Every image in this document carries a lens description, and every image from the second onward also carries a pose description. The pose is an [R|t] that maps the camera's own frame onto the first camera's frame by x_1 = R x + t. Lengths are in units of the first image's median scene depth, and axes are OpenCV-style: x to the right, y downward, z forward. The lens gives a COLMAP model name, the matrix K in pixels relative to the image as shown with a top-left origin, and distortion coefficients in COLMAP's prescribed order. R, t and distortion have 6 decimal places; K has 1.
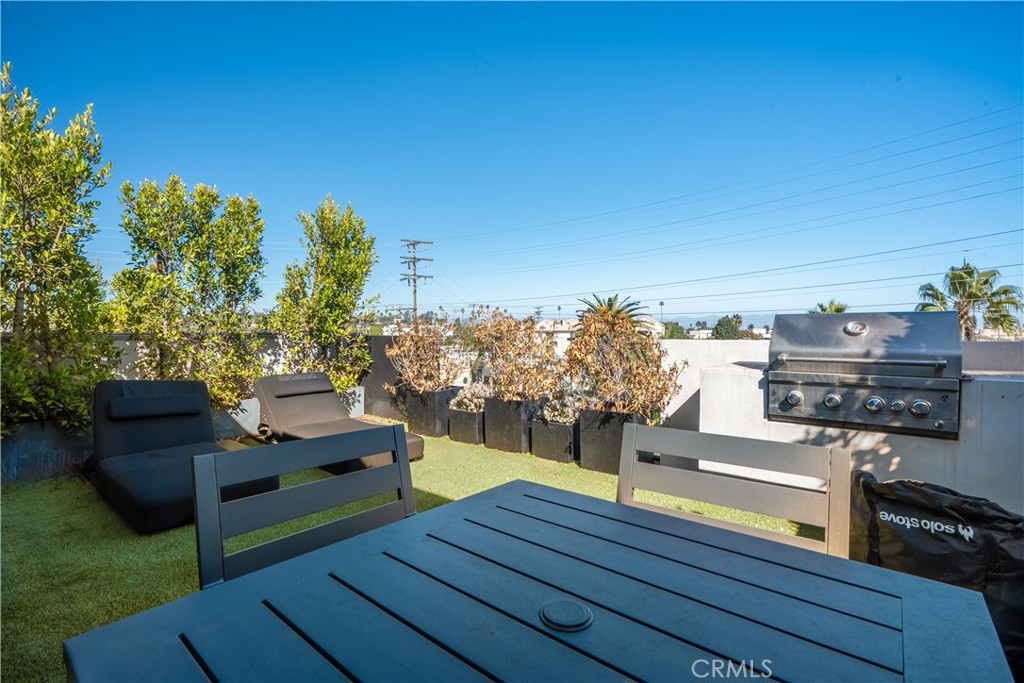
lens RADIAL K [[461.7, 0, 513.4], [0, 461.7, 338.6], [0, 0, 1]] dist [-0.015002, 0.004248]
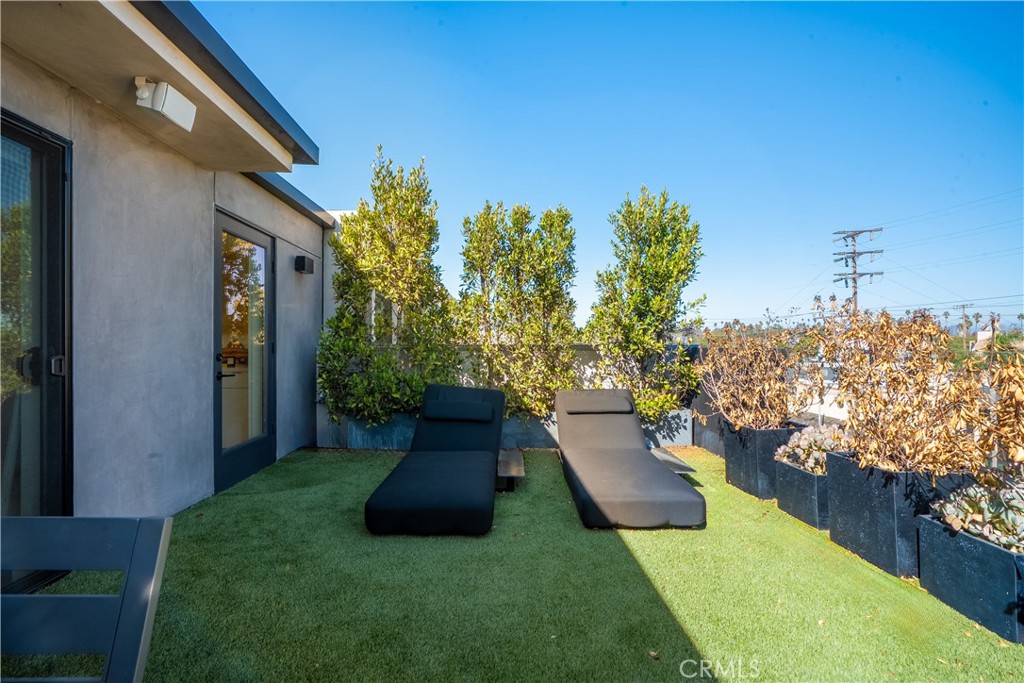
lens RADIAL K [[461.7, 0, 510.4], [0, 461.7, 344.1], [0, 0, 1]] dist [-0.015002, 0.004248]
pose [[0.644521, -0.003469, -0.764579, 0.111315], [-0.008197, 0.999901, -0.011446, -0.000761], [0.764542, 0.013644, 0.644429, 0.281102]]
